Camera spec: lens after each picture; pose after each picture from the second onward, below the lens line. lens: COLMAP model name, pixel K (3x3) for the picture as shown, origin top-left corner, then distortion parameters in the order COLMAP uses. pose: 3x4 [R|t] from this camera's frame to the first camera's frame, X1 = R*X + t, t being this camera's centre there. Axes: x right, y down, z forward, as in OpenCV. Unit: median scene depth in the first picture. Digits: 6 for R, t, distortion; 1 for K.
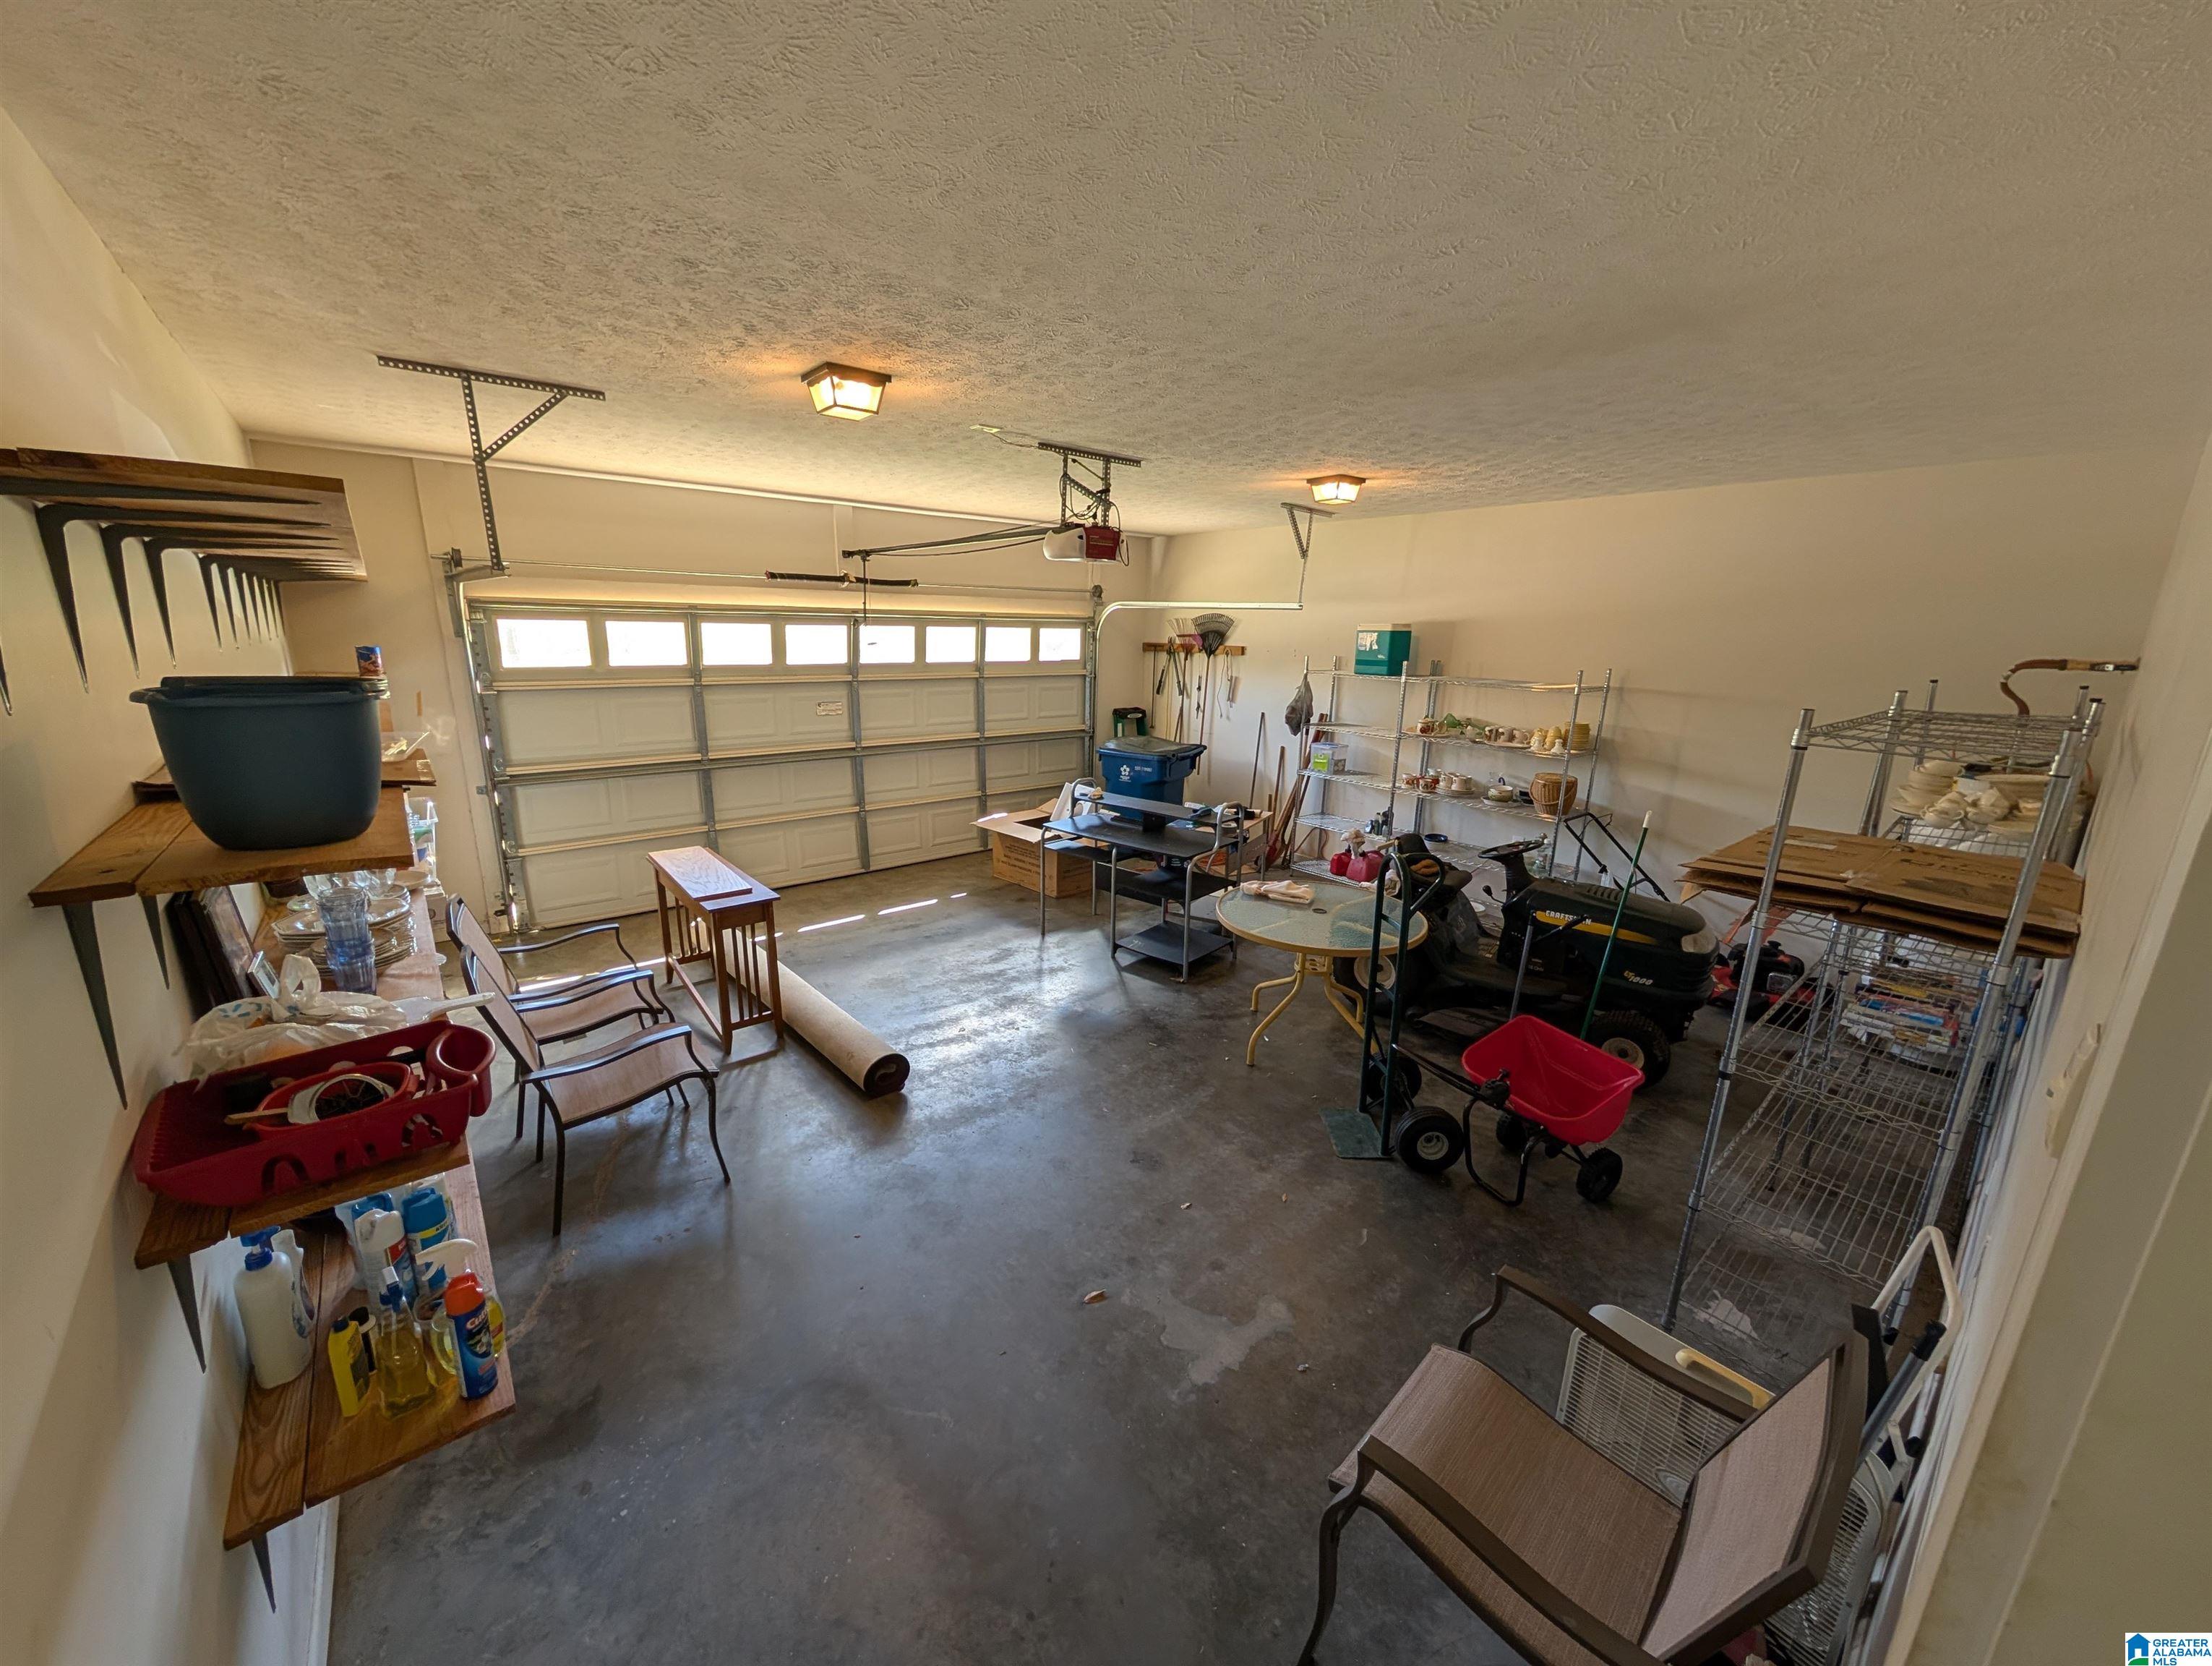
lens RADIAL K [[839.2, 0, 1099.4], [0, 839.2, 836.8], [0, 0, 1]] dist [-0.000211, 0.000190]
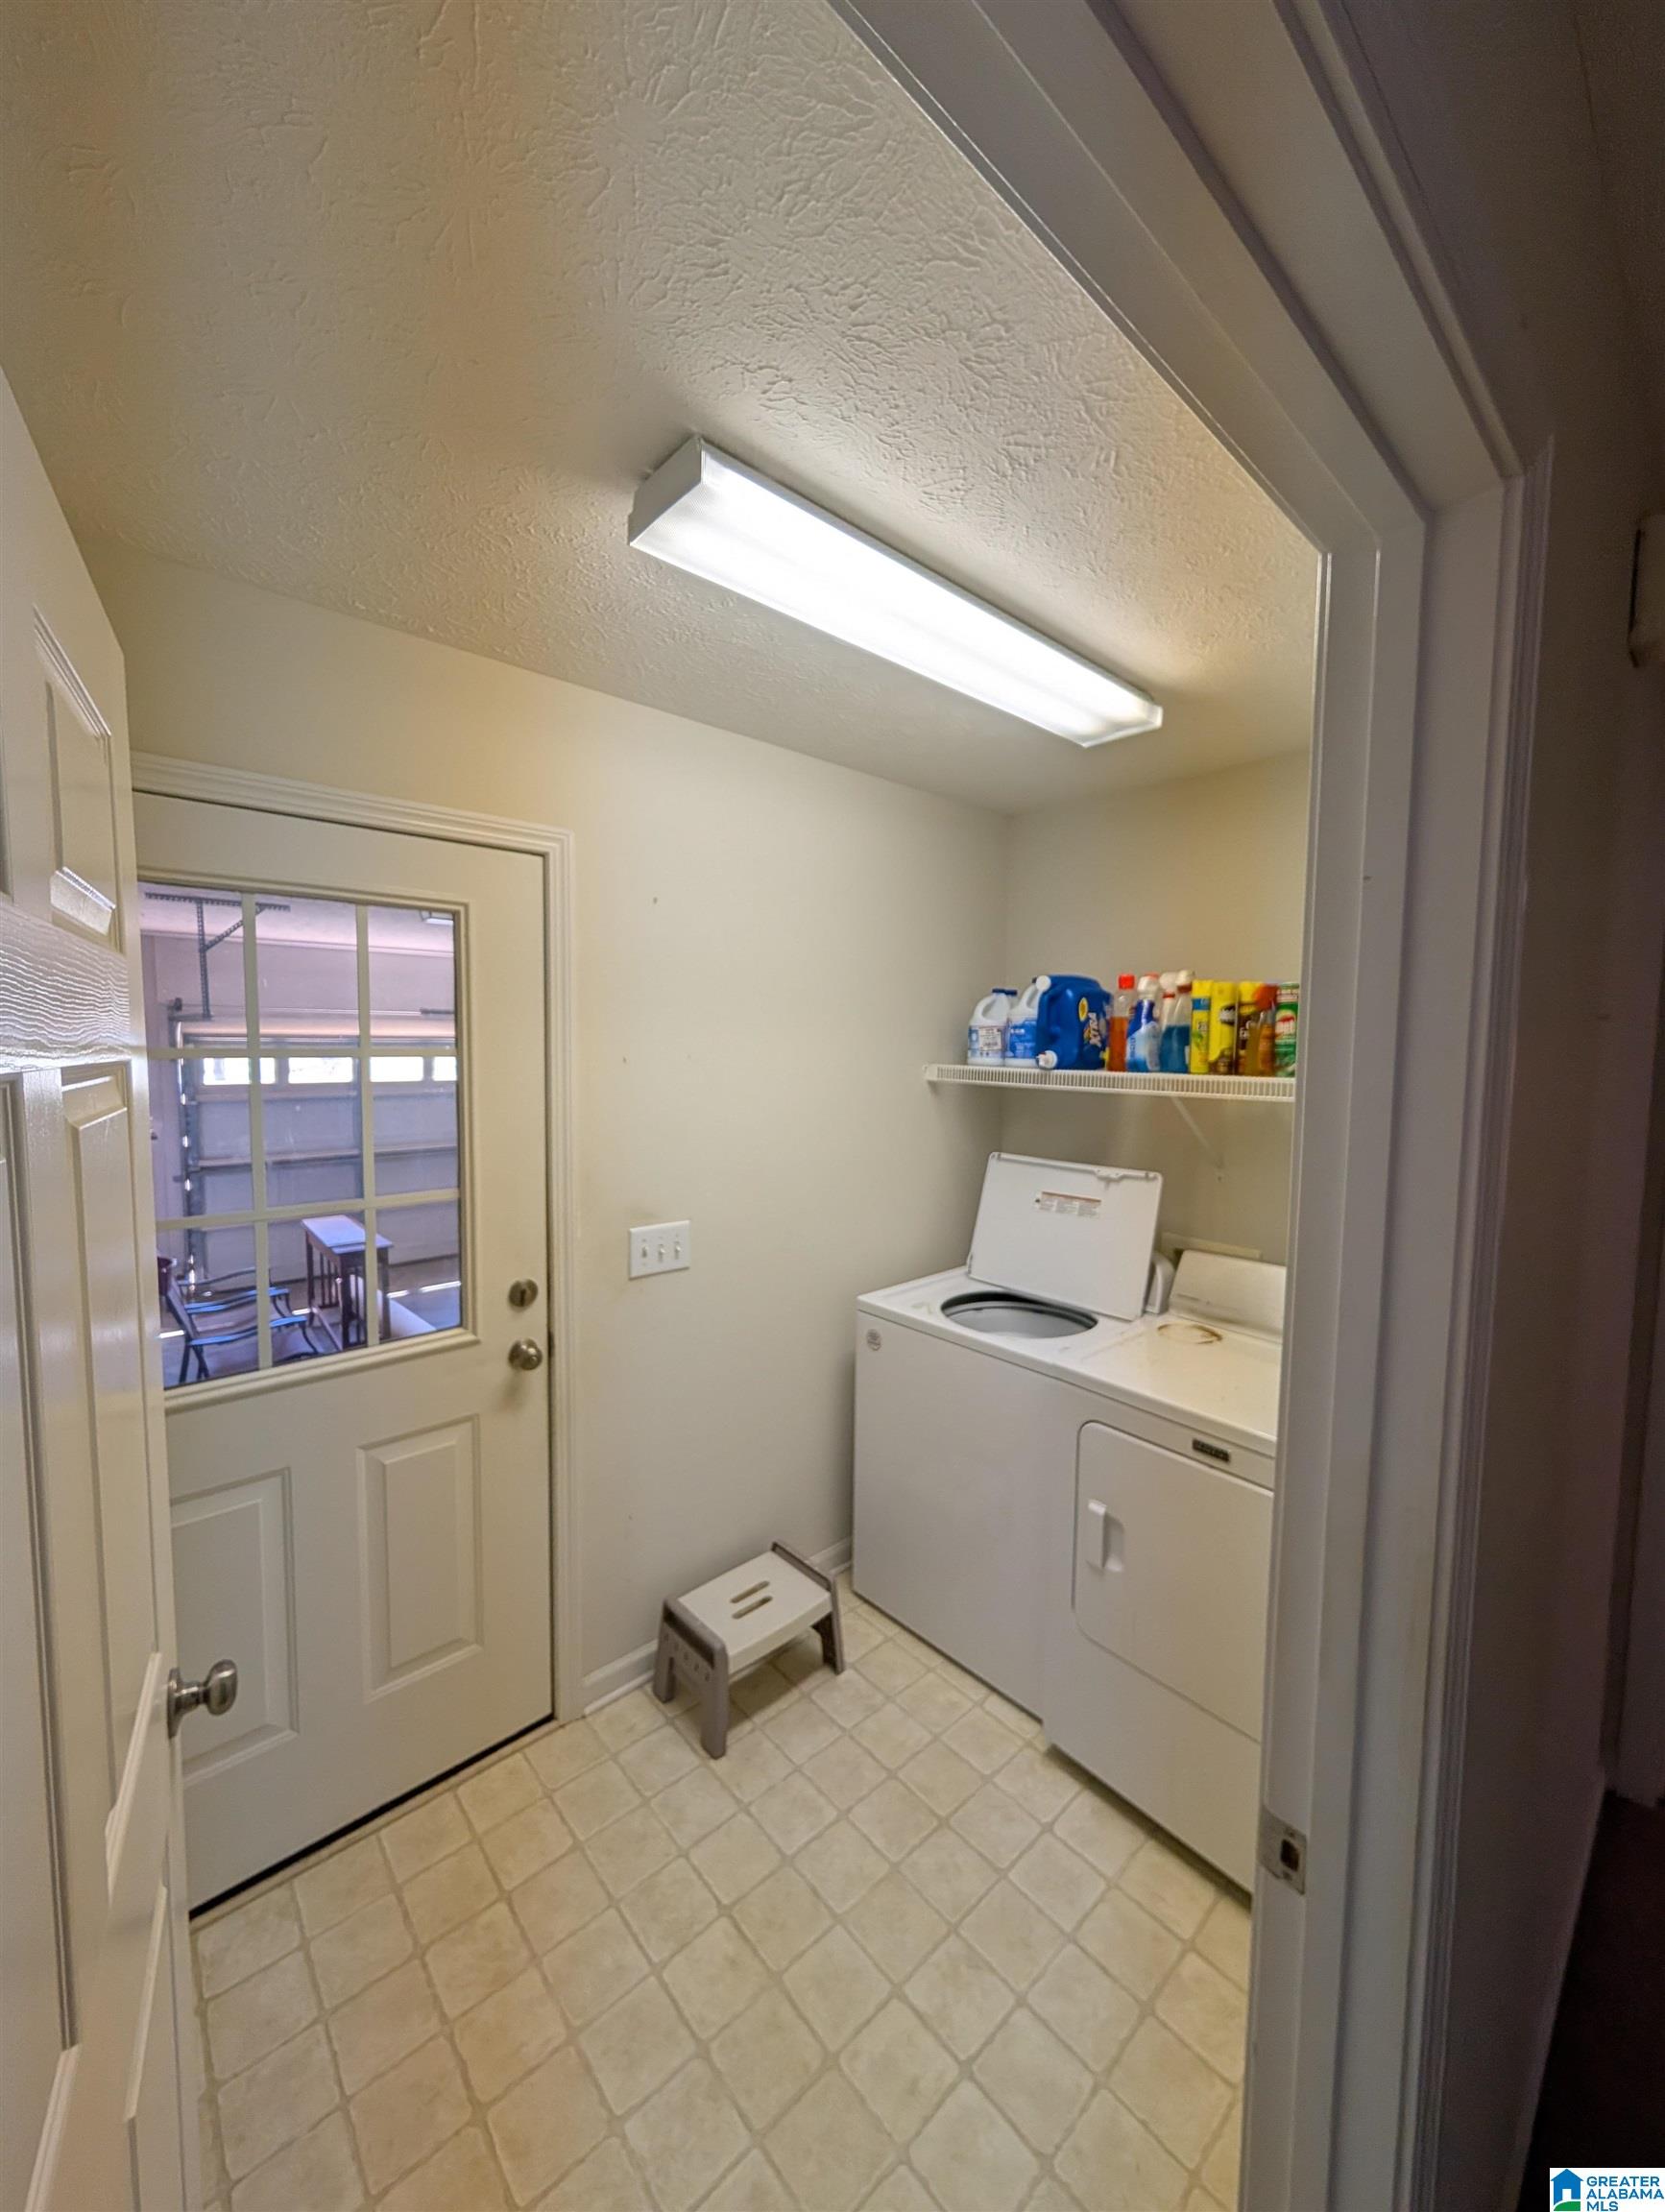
lens RADIAL K [[839.1, 0, 837.4], [0, 839.1, 1101.3], [0, 0, 1]] dist [-0.000211, 0.000190]
pose [[0.999337, -0.011360, 0.034587, 0.238201], [0.017009, 0.985688, -0.167722, 0.063571], [-0.032186, 0.168199, 0.985227, -0.328202]]
